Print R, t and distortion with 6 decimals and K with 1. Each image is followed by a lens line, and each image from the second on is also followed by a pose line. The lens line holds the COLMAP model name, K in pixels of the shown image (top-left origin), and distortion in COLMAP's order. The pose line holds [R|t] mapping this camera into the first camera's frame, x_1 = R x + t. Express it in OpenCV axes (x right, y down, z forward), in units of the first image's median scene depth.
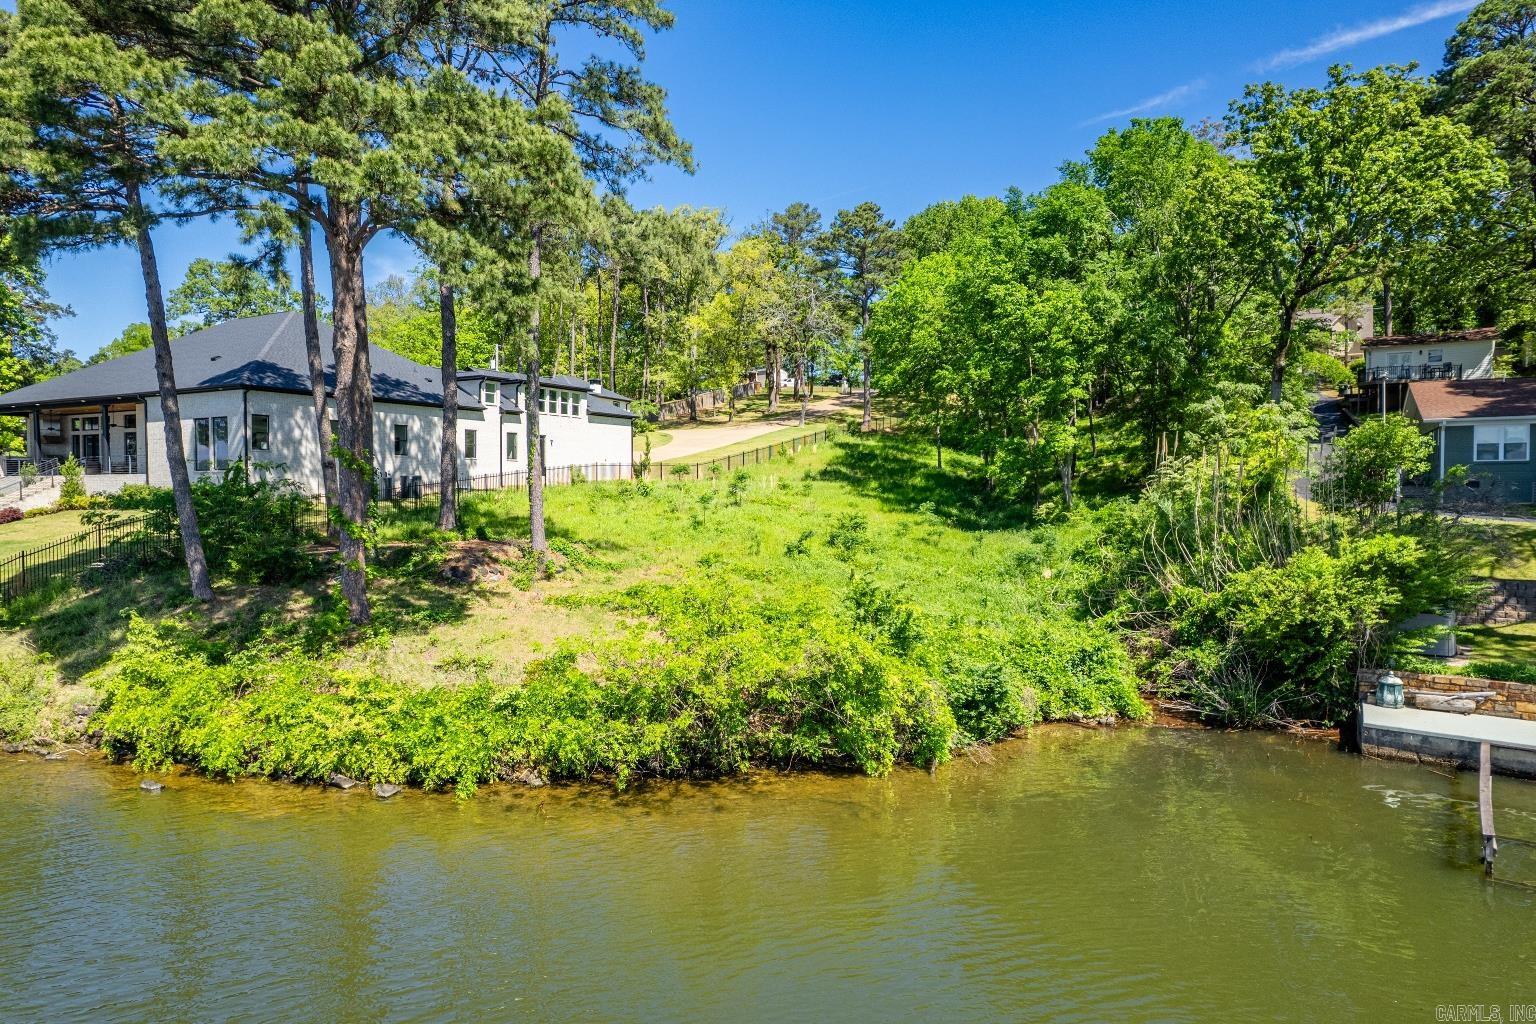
lens RADIAL K [[996.5, 0, 768.0], [0, 996.5, 512.0], [0, 0, 1]] dist [0.002851, 0.003984]
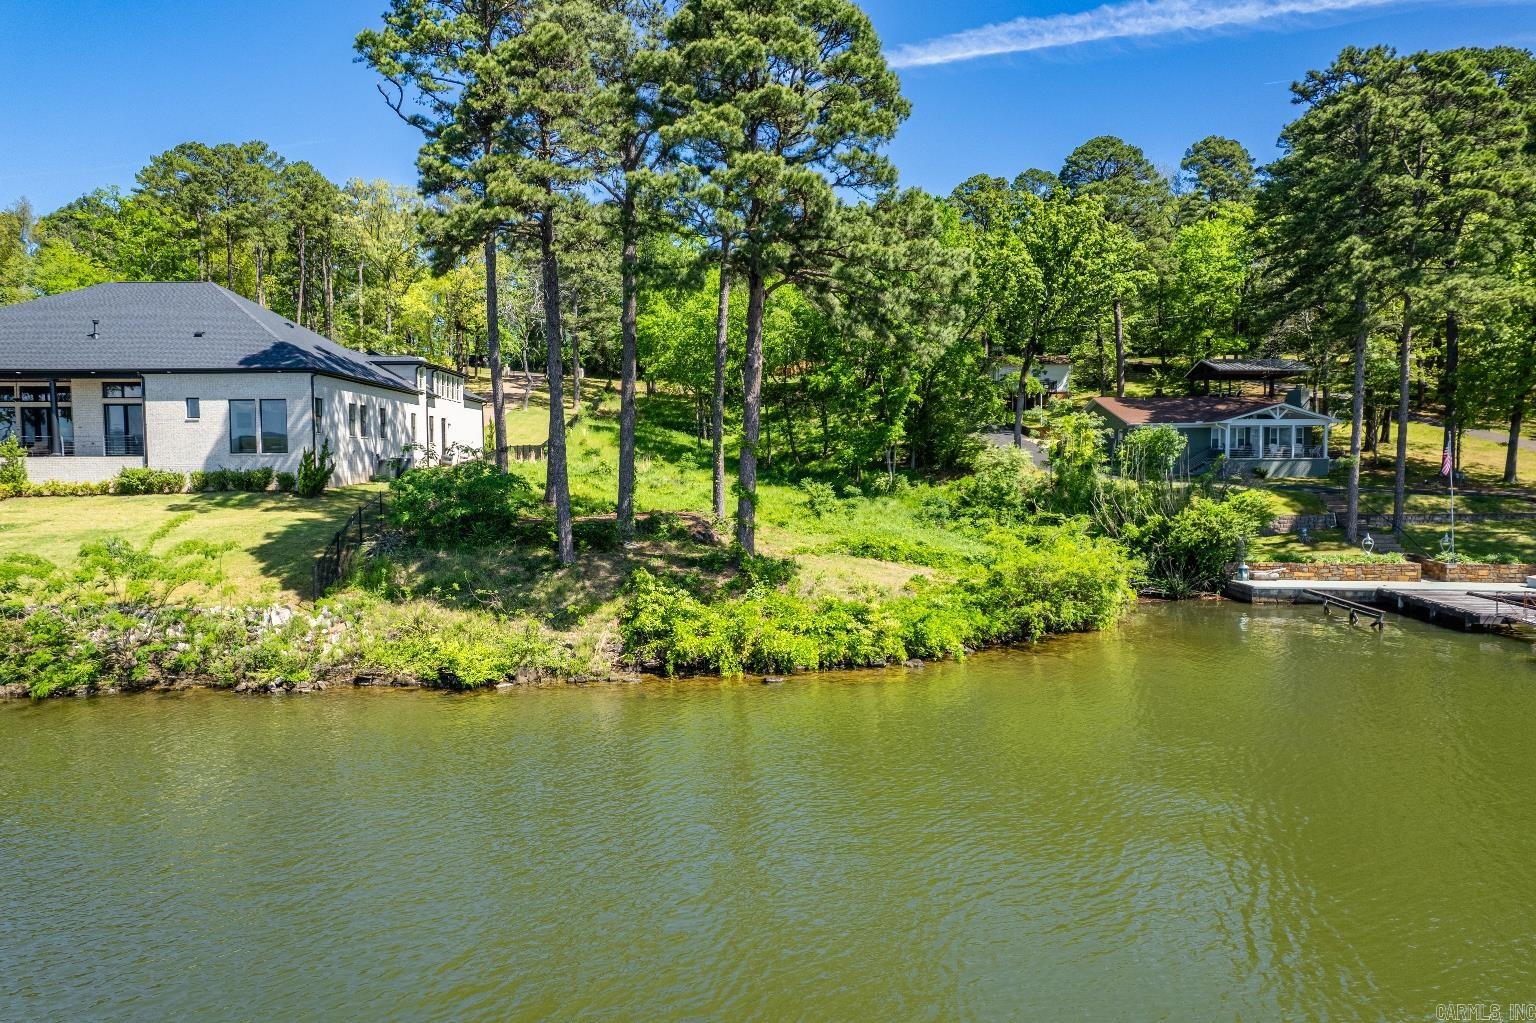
lens RADIAL K [[979.4, 0, 768.0], [0, 979.4, 511.5], [0, 0, 1]] dist [-0.030598, -0.001433]
pose [[0.847220, -0.028971, 0.530452, -0.780246], [0.011748, 0.999289, 0.035813, -0.015840], [-0.531113, -0.024109, 0.846958, -0.092561]]
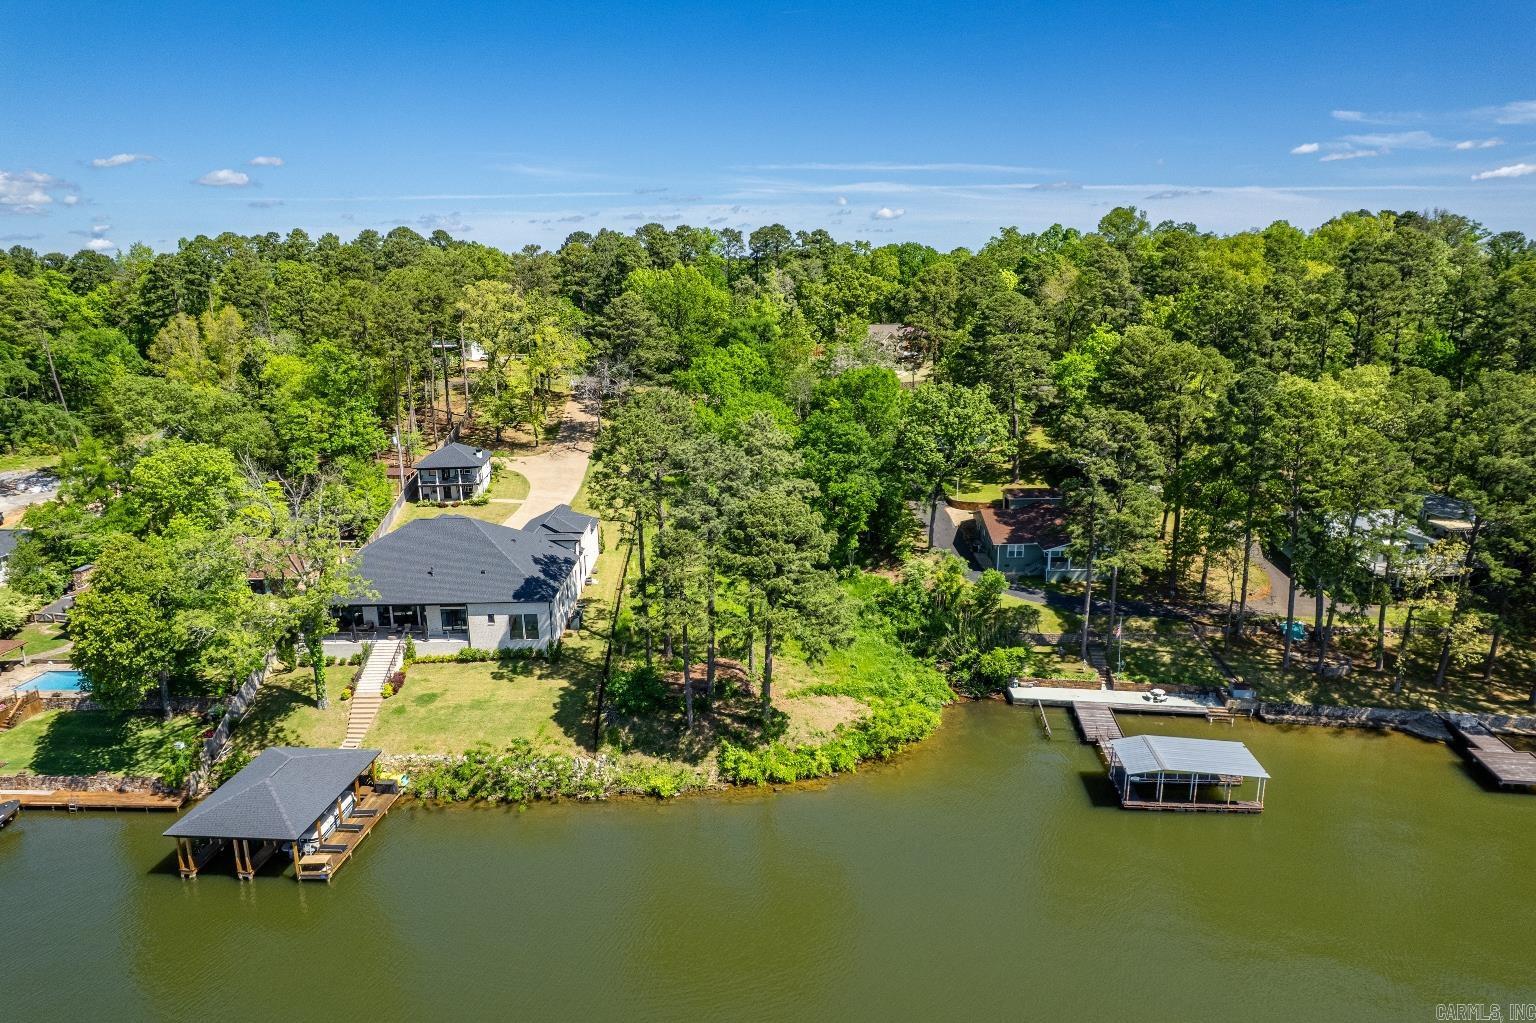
lens RADIAL K [[996.5, 0, 768.0], [0, 996.5, 511.5], [0, 0, 1]] dist [0.002851, 0.003984]
pose [[0.852222, -0.140143, 0.504060, -1.368437], [0.023876, 0.972870, 0.230118, -0.920675], [-0.522635, -0.184077, 0.832447, -1.079594]]
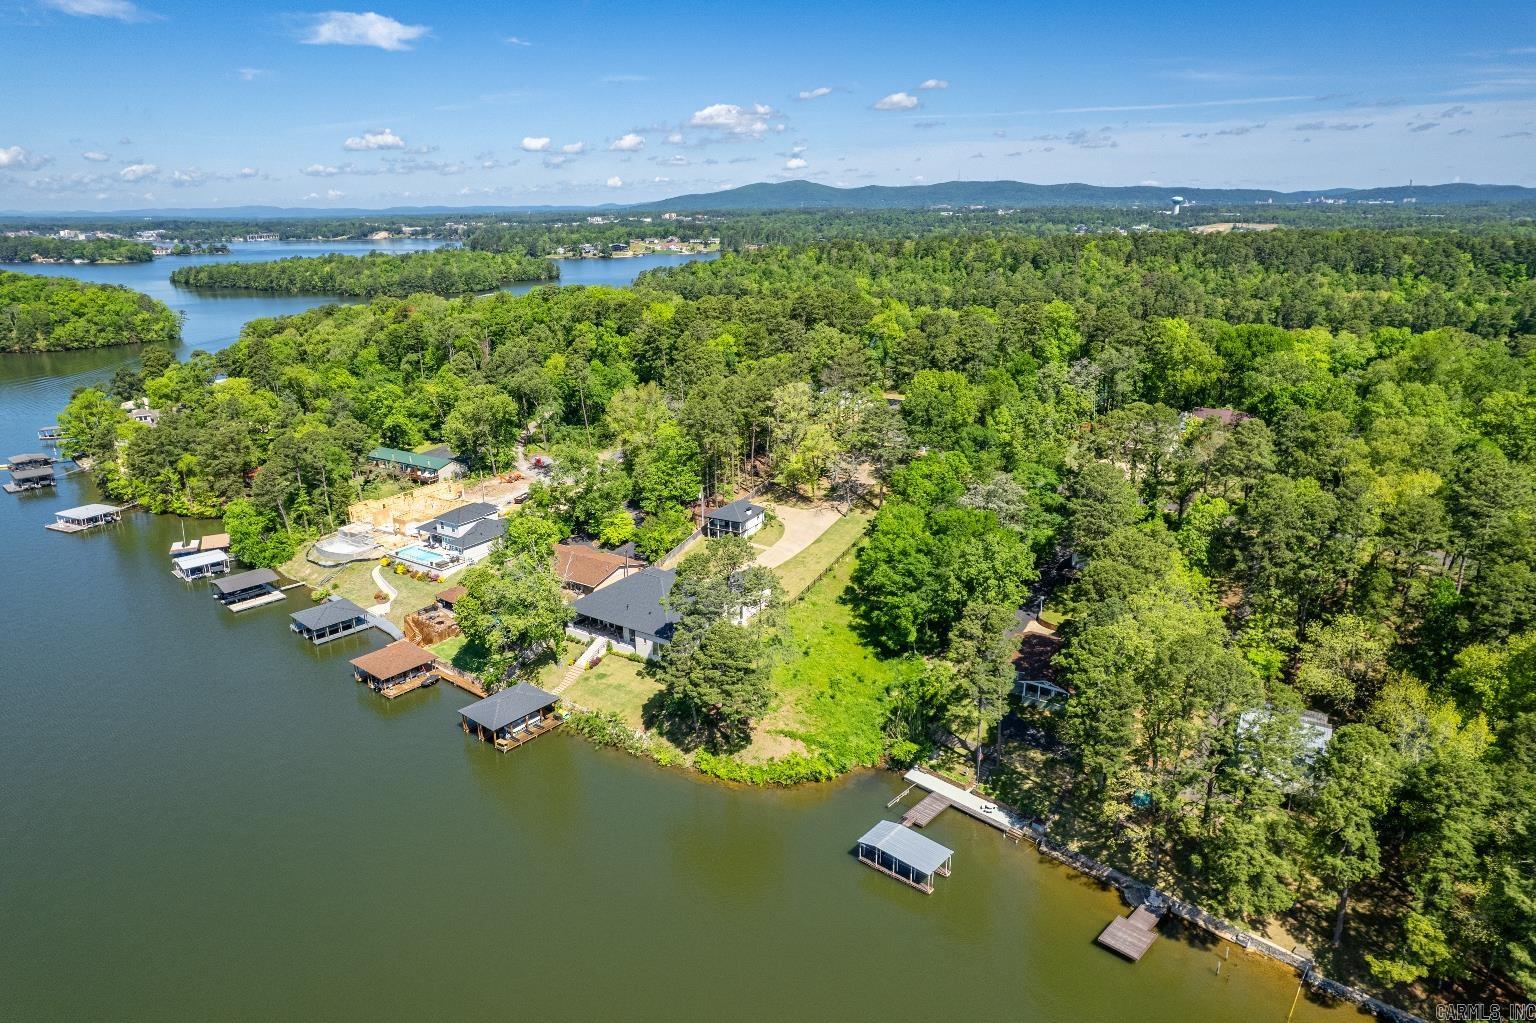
lens RADIAL K [[996.5, 0, 768.0], [0, 996.5, 511.5], [0, 0, 1]] dist [0.002851, 0.003984]
pose [[0.997758, 0.002091, -0.066896, 0.110165], [0.018335, 0.952735, 0.303249, -2.018782], [0.064369, -0.303796, 0.950560, -2.773002]]
